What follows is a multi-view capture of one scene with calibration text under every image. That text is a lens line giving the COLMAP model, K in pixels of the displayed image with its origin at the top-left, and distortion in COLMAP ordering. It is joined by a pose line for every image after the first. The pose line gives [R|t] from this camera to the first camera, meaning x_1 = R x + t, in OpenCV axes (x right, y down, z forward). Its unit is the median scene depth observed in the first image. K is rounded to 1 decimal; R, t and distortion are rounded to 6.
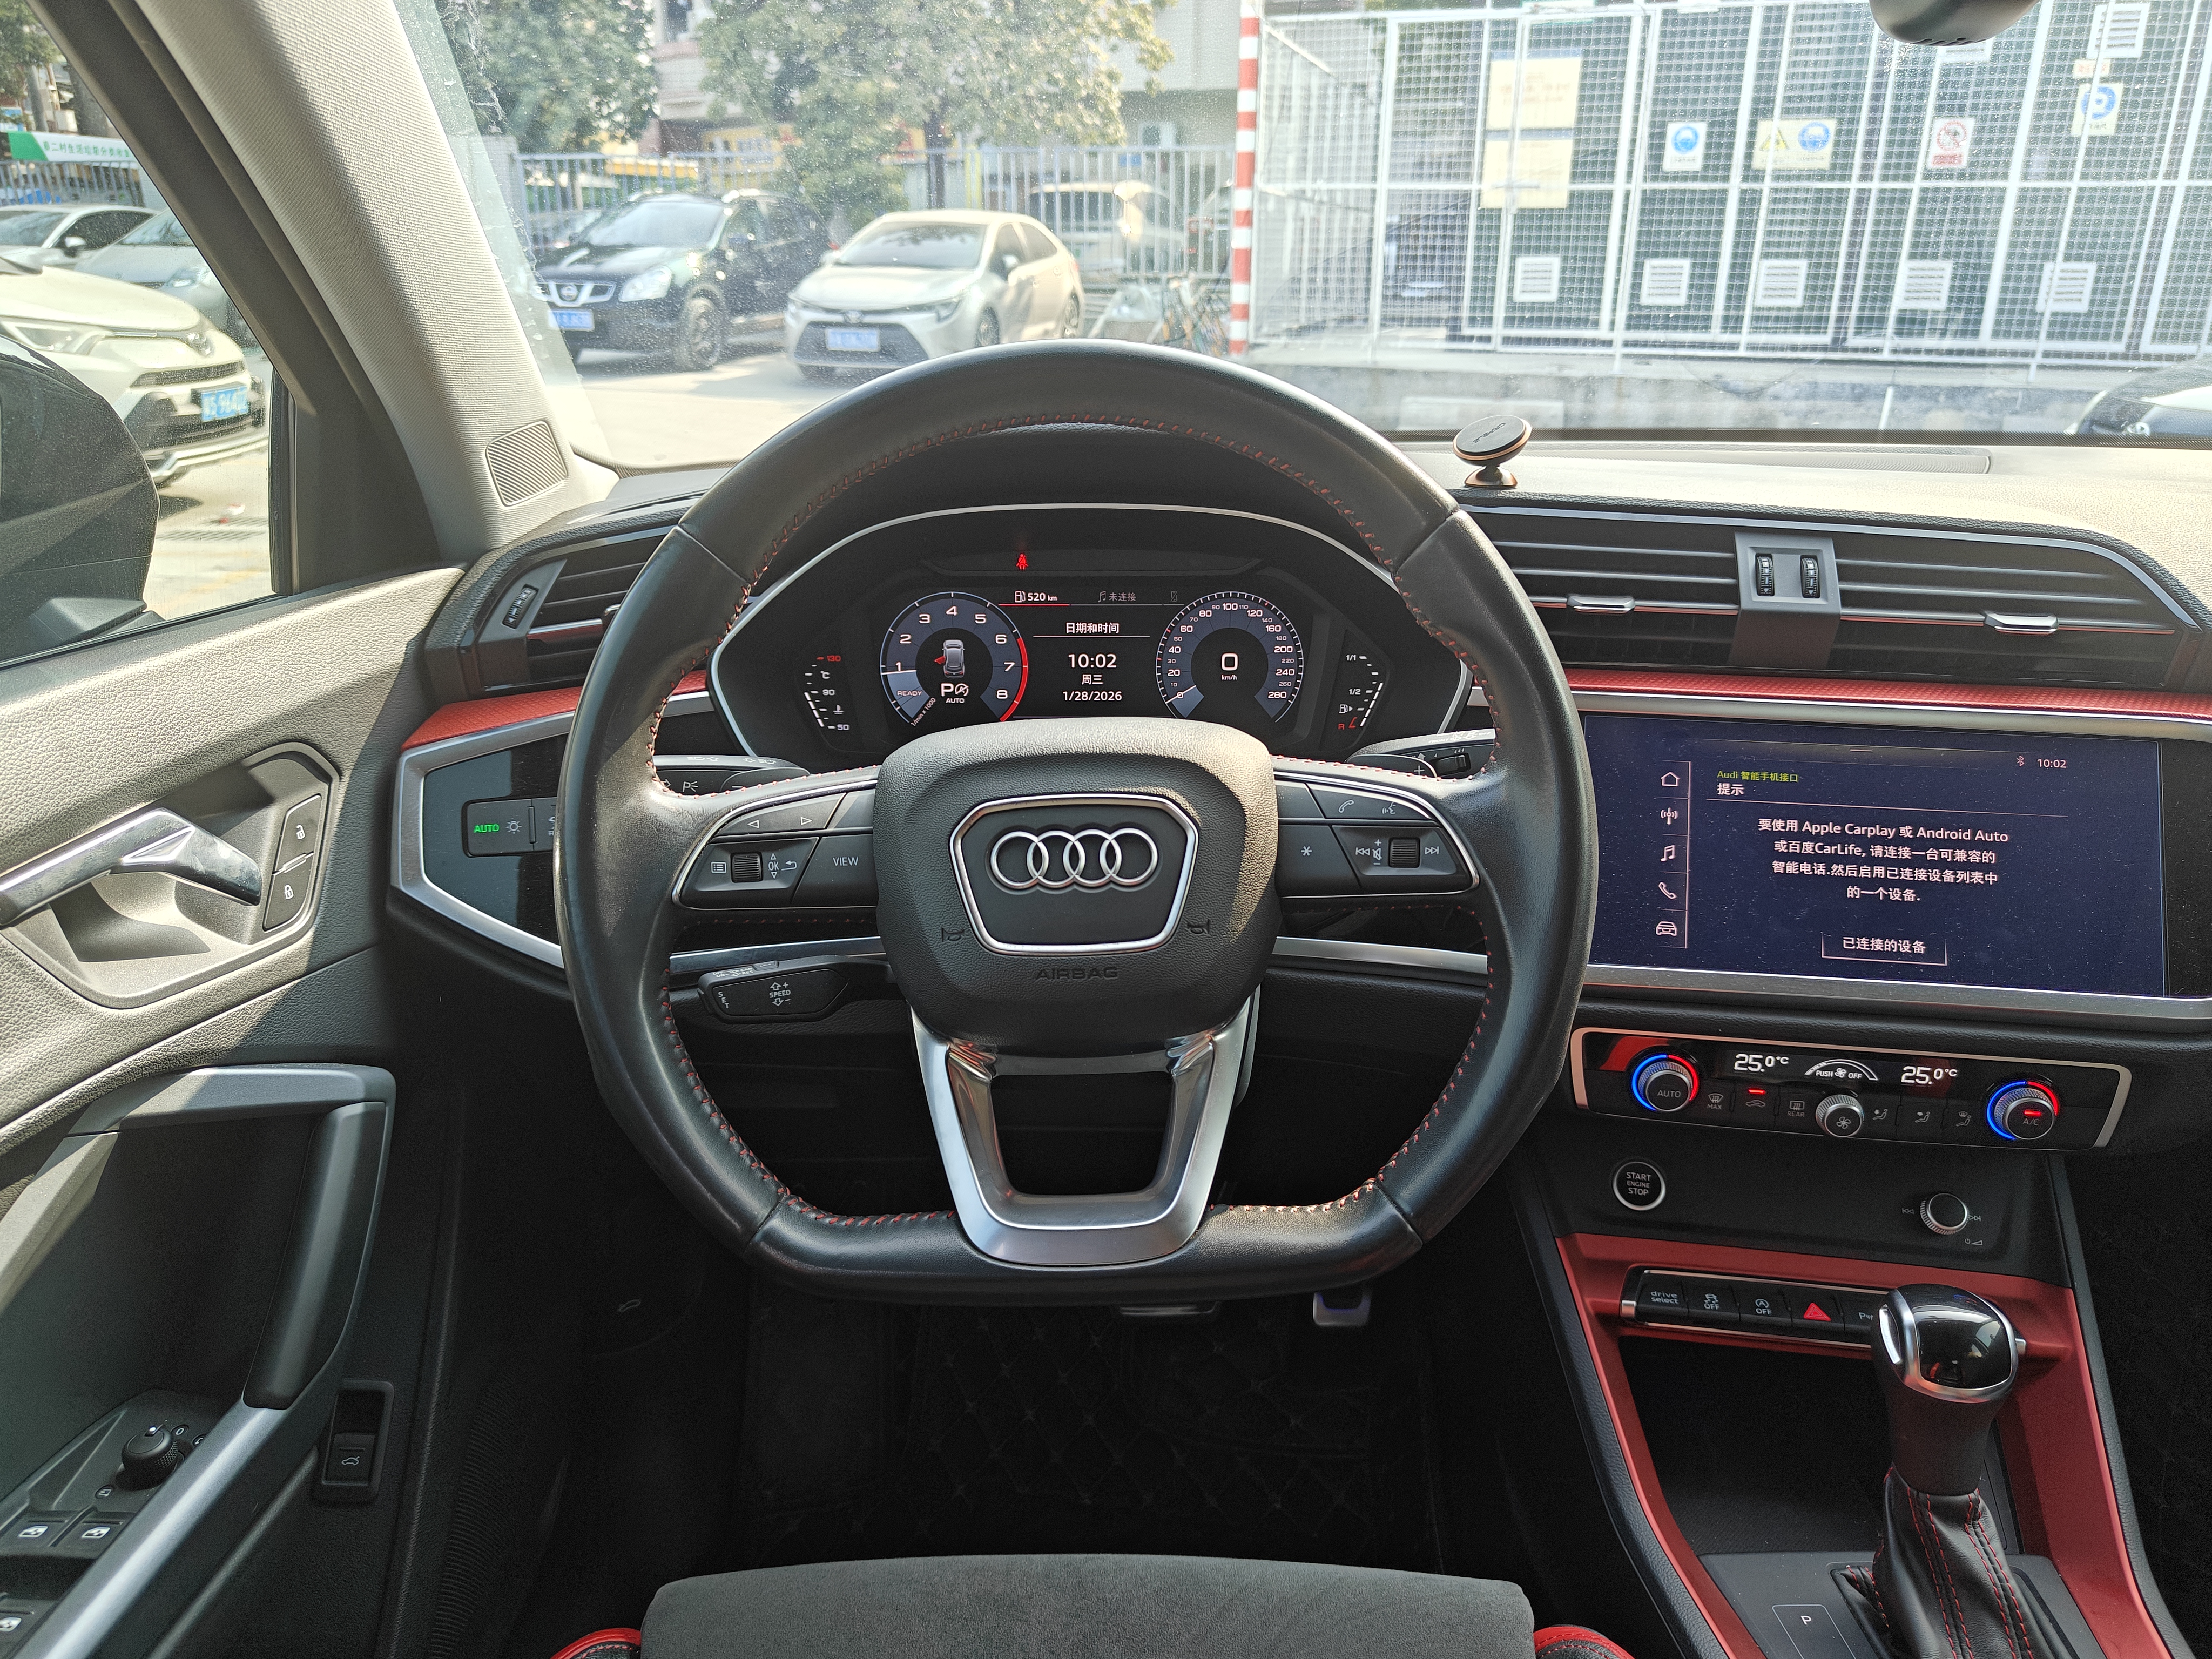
lens RADIAL K [[1549.1, 0, 1114.8], [0, 1549.1, 835.0], [0, 0, 1]] dist [0.001144, -0.005824]
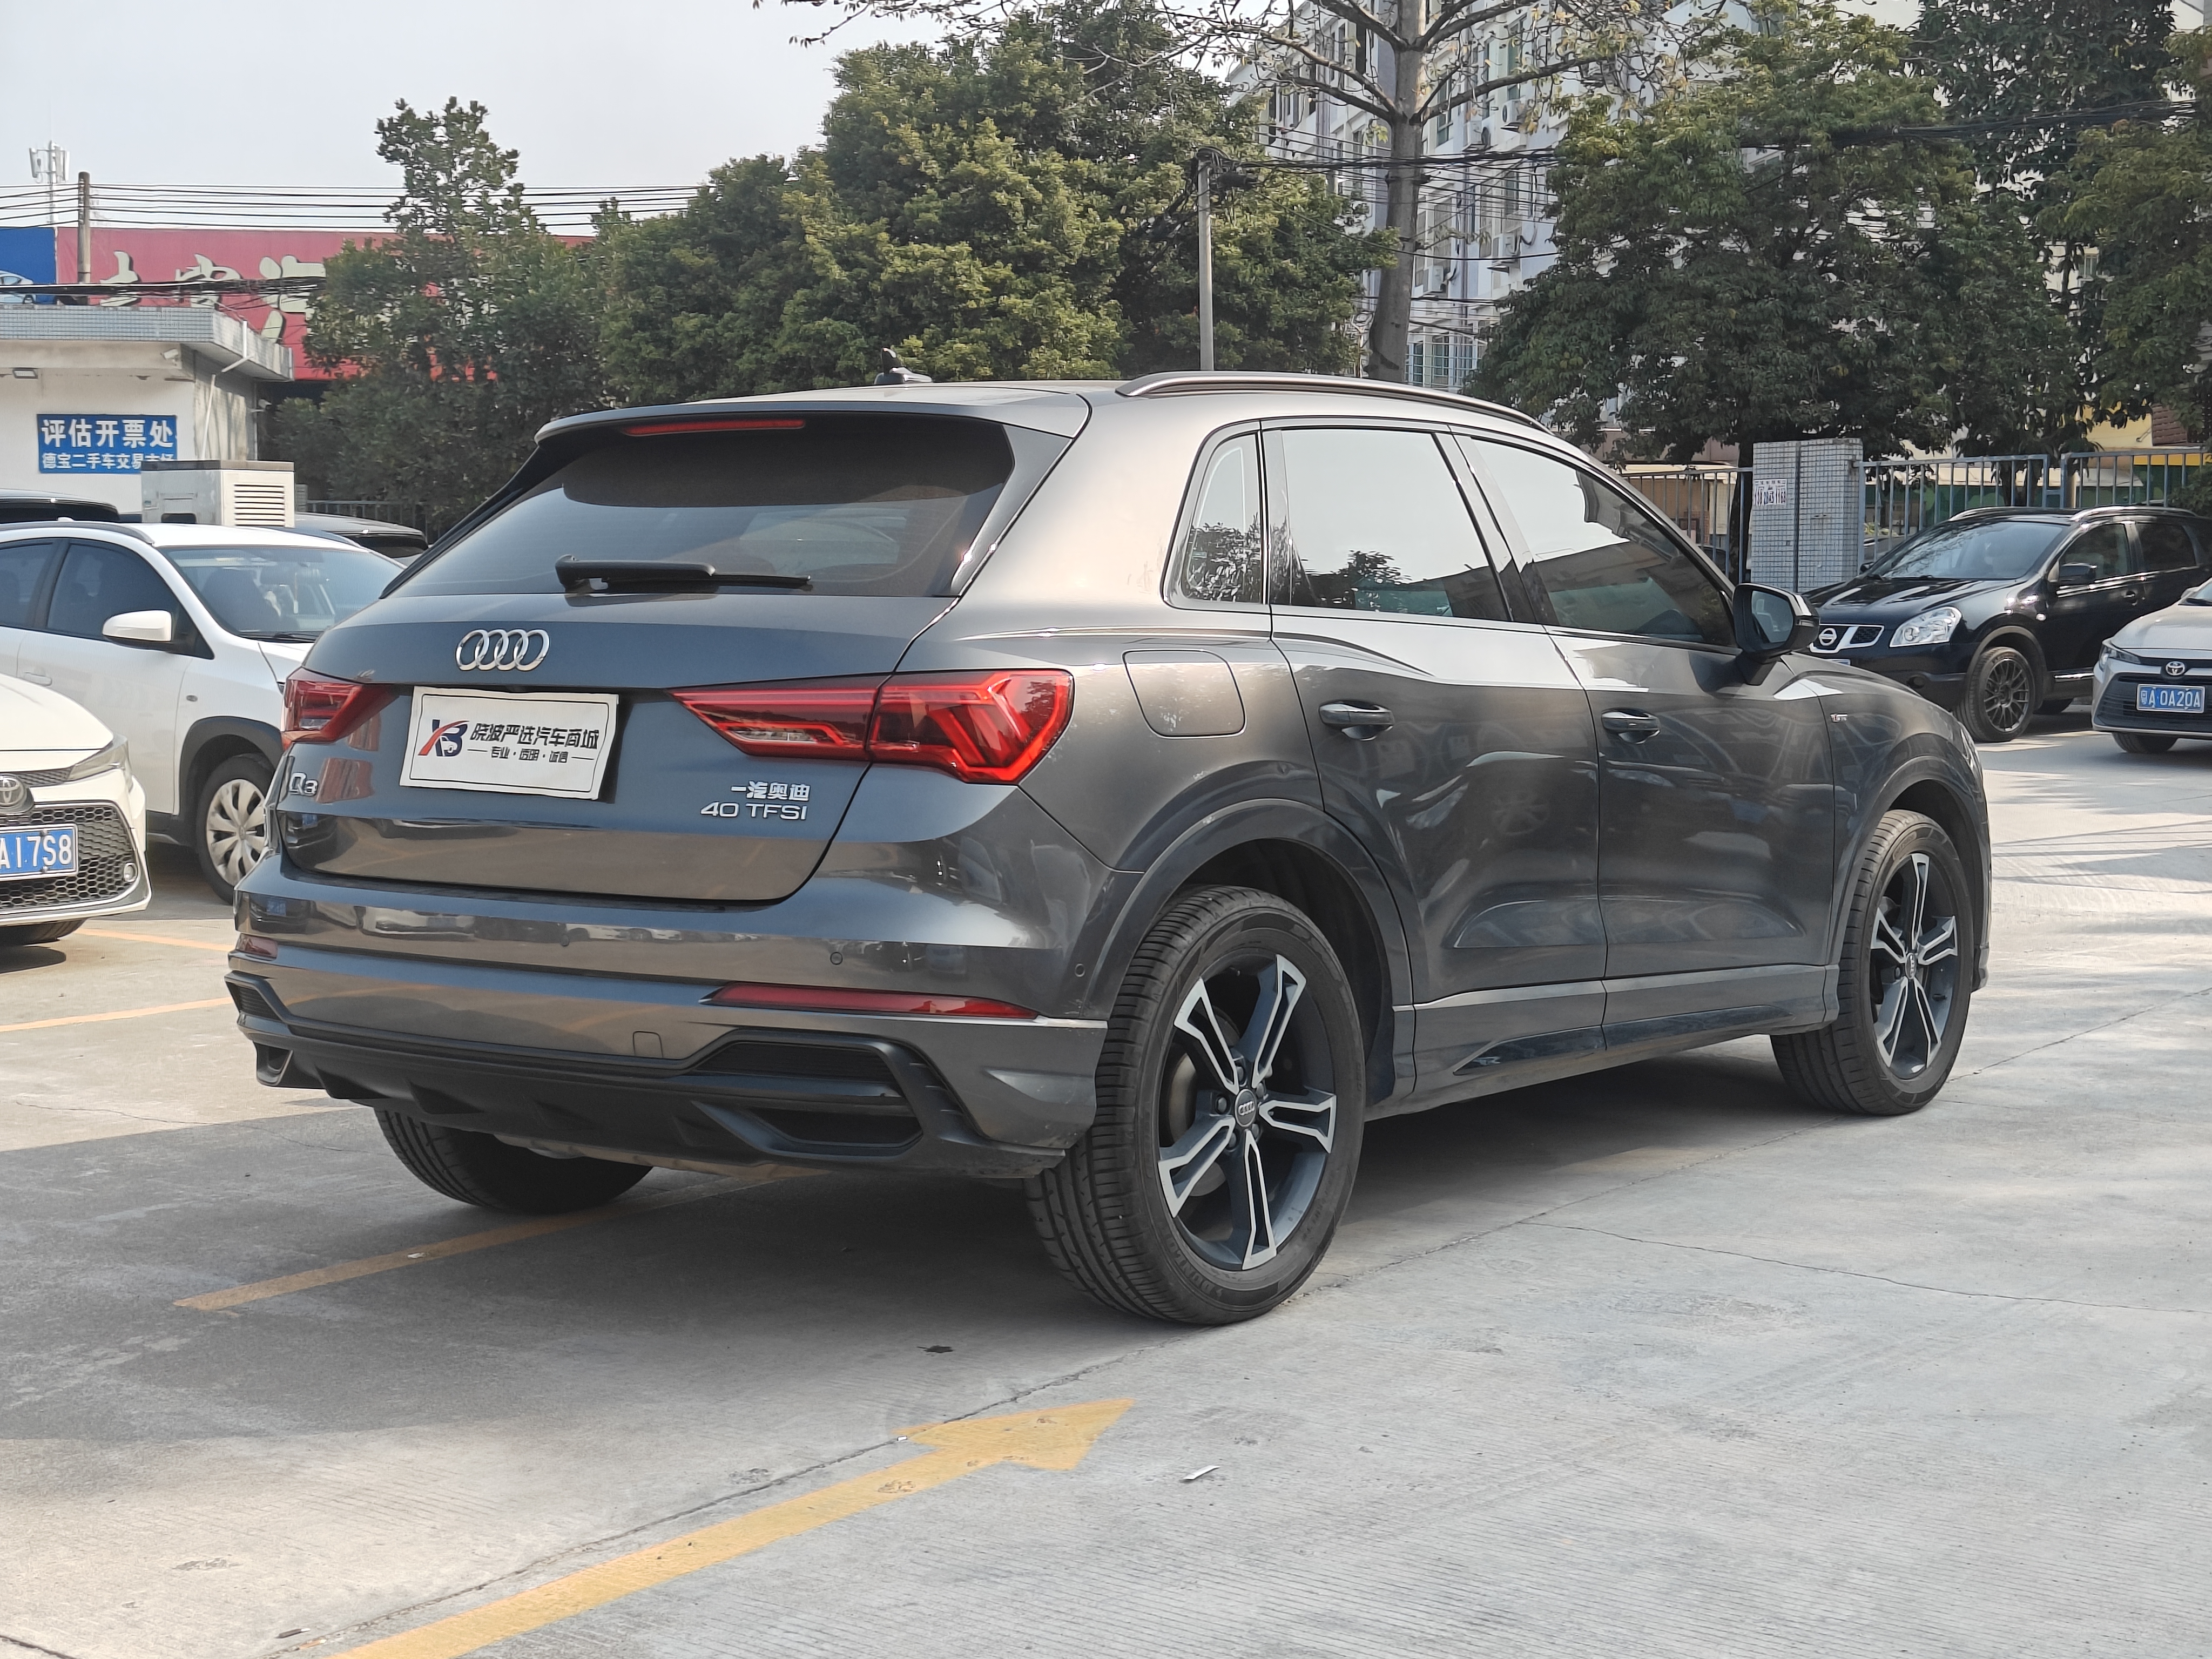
lens RADIAL K [[3096.4, 0, 1093.3], [0, 3096.4, 828.3], [0, 0, 1]] dist [0.125707, -0.402280]
pose [[0.795380, 0.042262, -0.604636, 5.796098], [-0.210686, 0.954638, -0.210425, 2.783502], [0.568315, 0.294756, 0.768204, -7.167885]]
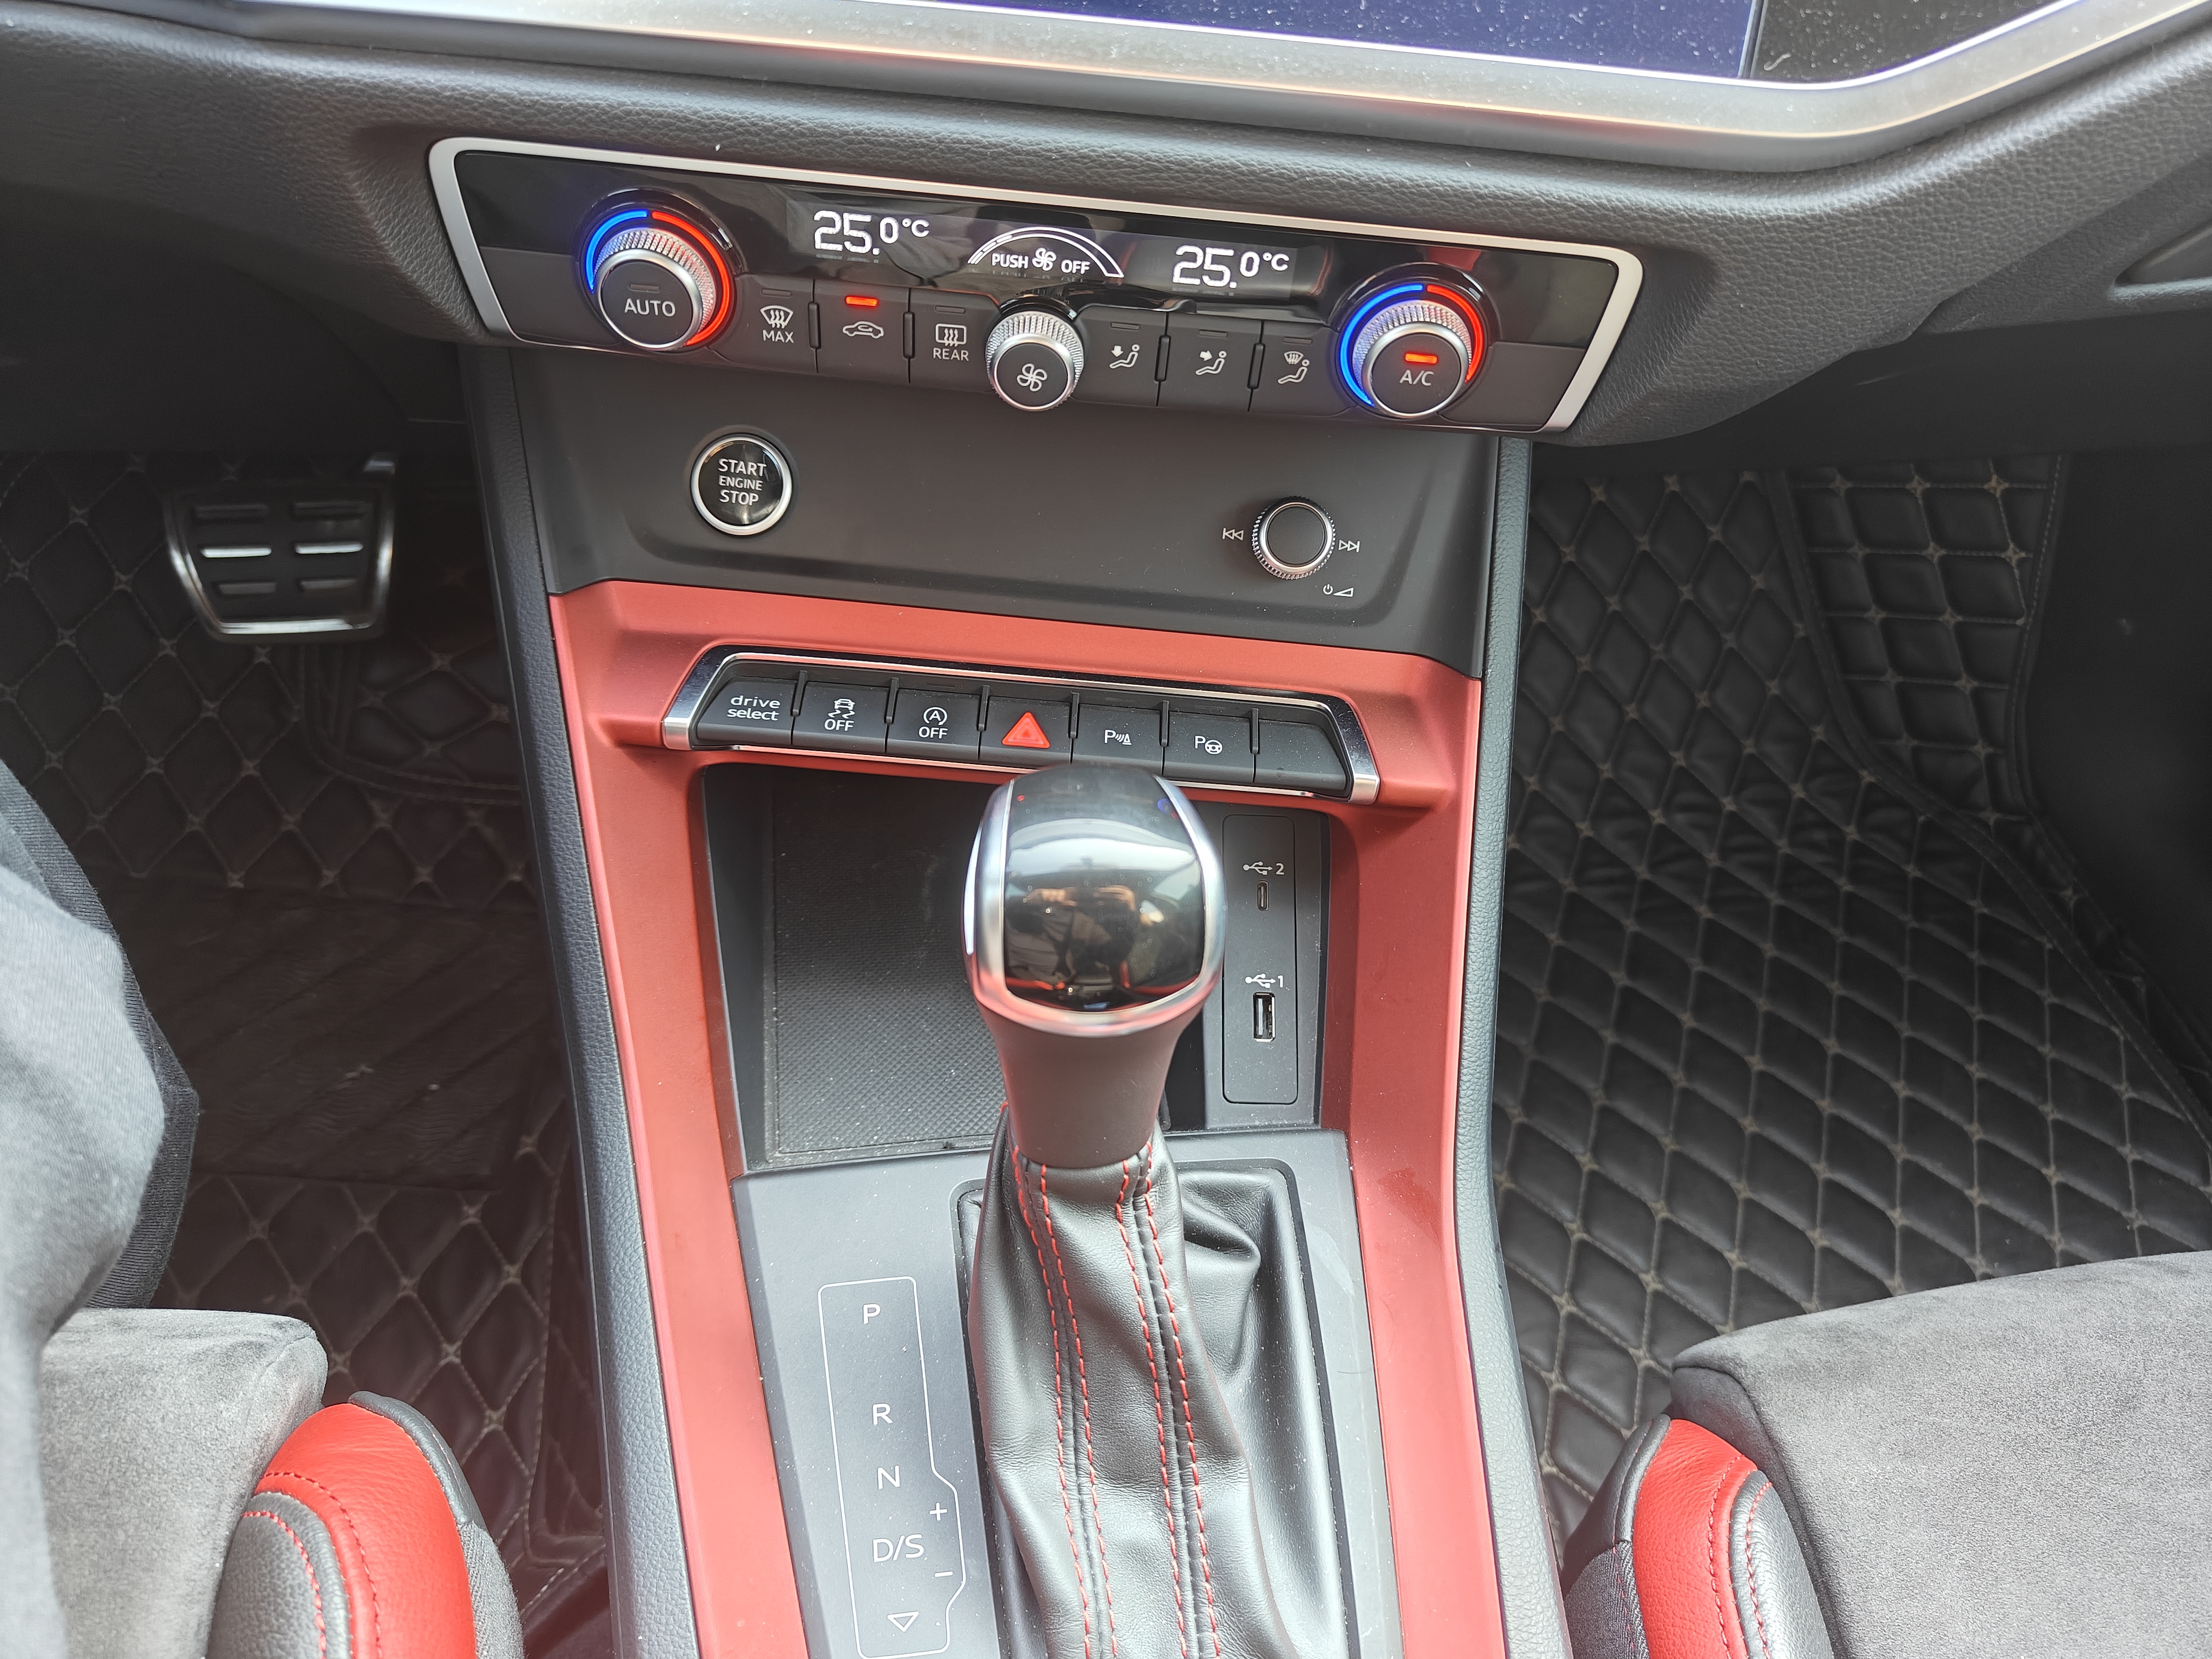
lens RADIAL K [[1577.7, 0, 1106.0], [0, 1577.7, 829.5], [0, 0, 1]] dist [0.004001, -0.069322]
pose [[0.985171, -0.052411, 0.163372, 0.354674], [-0.034670, 0.871745, 0.488731, 0.066244], [-0.168034, -0.487148, 0.857001, 0.469810]]
